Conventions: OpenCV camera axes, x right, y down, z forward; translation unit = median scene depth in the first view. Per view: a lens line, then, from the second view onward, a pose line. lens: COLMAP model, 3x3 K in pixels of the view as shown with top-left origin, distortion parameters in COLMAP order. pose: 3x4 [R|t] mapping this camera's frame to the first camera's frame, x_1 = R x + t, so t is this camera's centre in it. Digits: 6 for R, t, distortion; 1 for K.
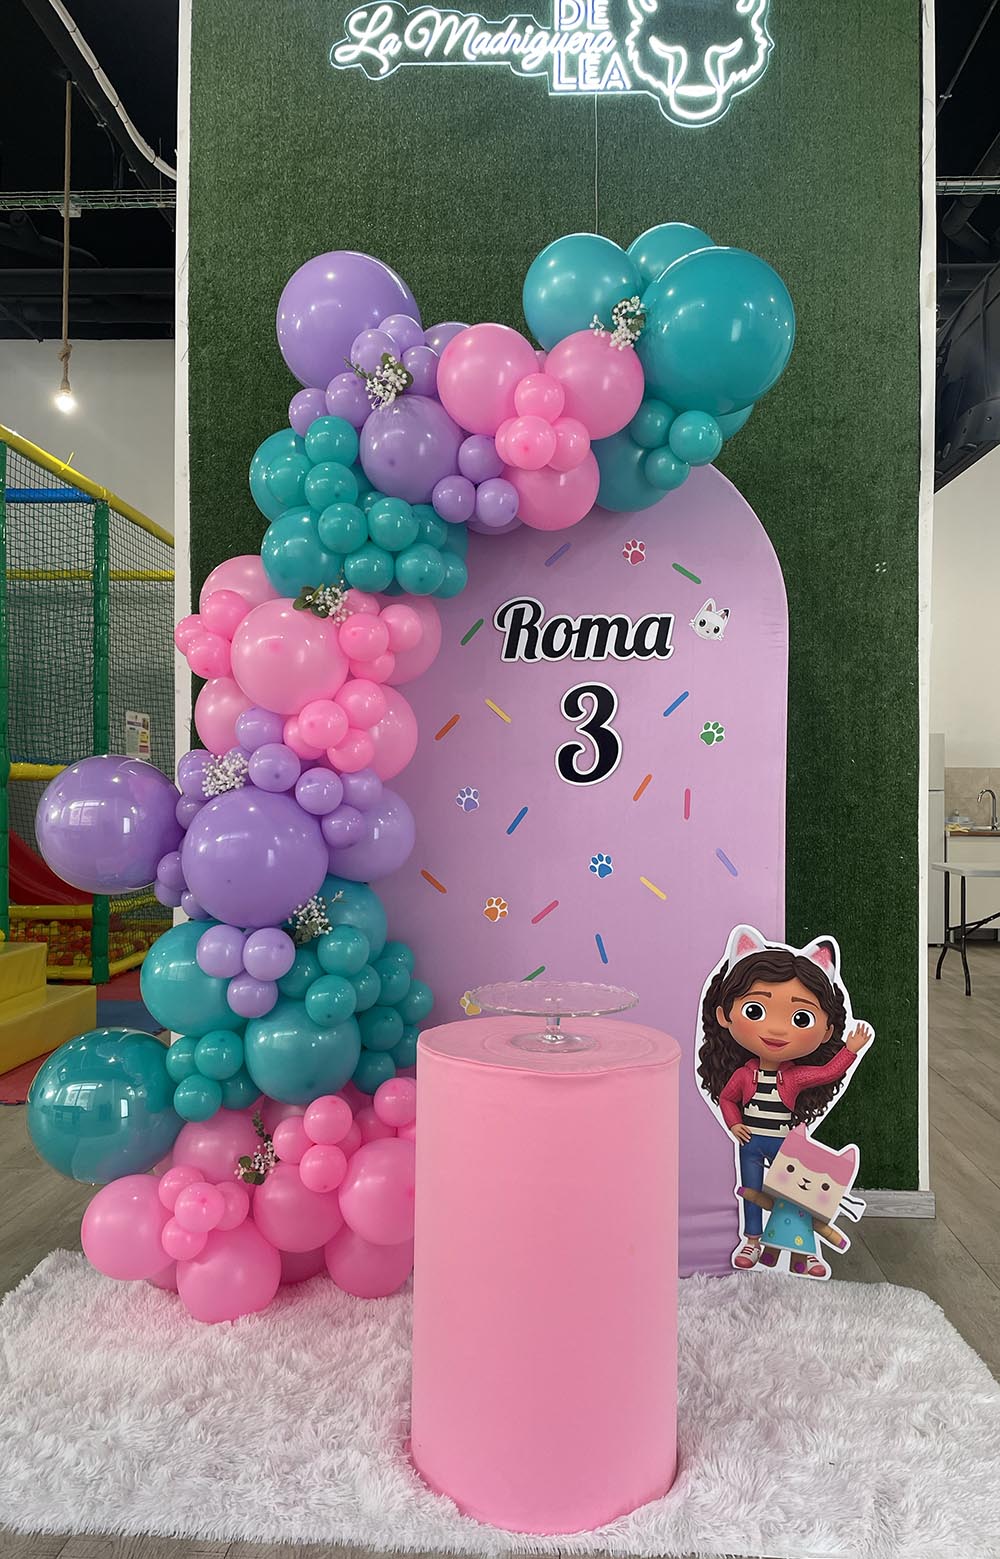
lens RADIAL K [[1255.9, 0, 498.1], [0, 1255.9, 776.2], [0, 0, 1]] dist [0.011645, -0.022073]
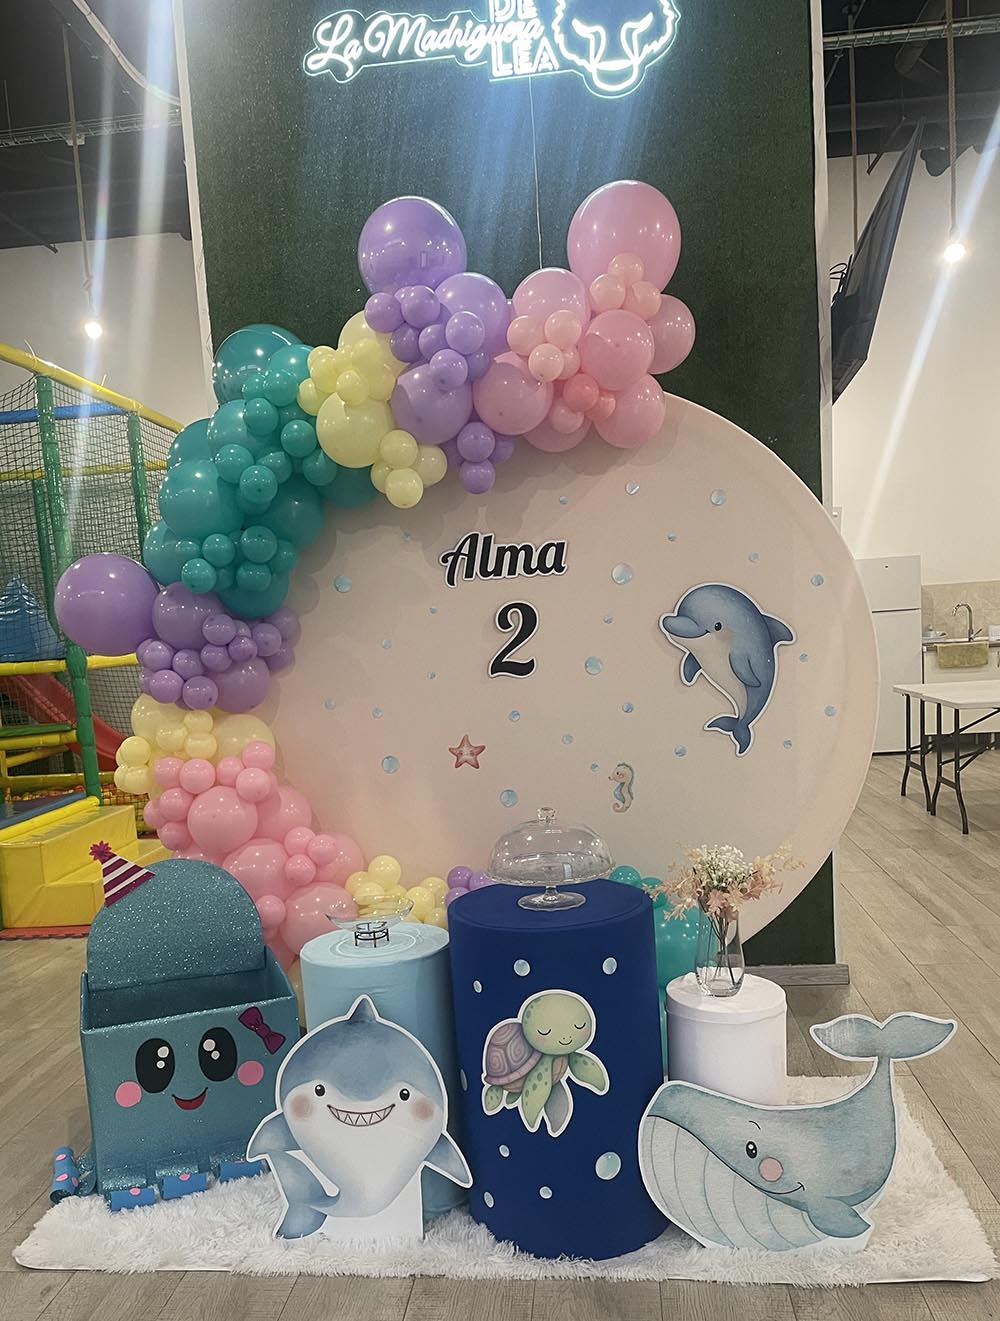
lens RADIAL K [[1215.2, 0, 445.7], [0, 1215.2, 762.1], [0, 0, 1]] dist [0.017435, -0.034669]
pose [[0.995407, -0.064418, -0.070824, 0.039155], [0.073051, 0.989213, 0.126968, -0.057954], [0.061881, -0.131558, 0.989375, -0.216501]]
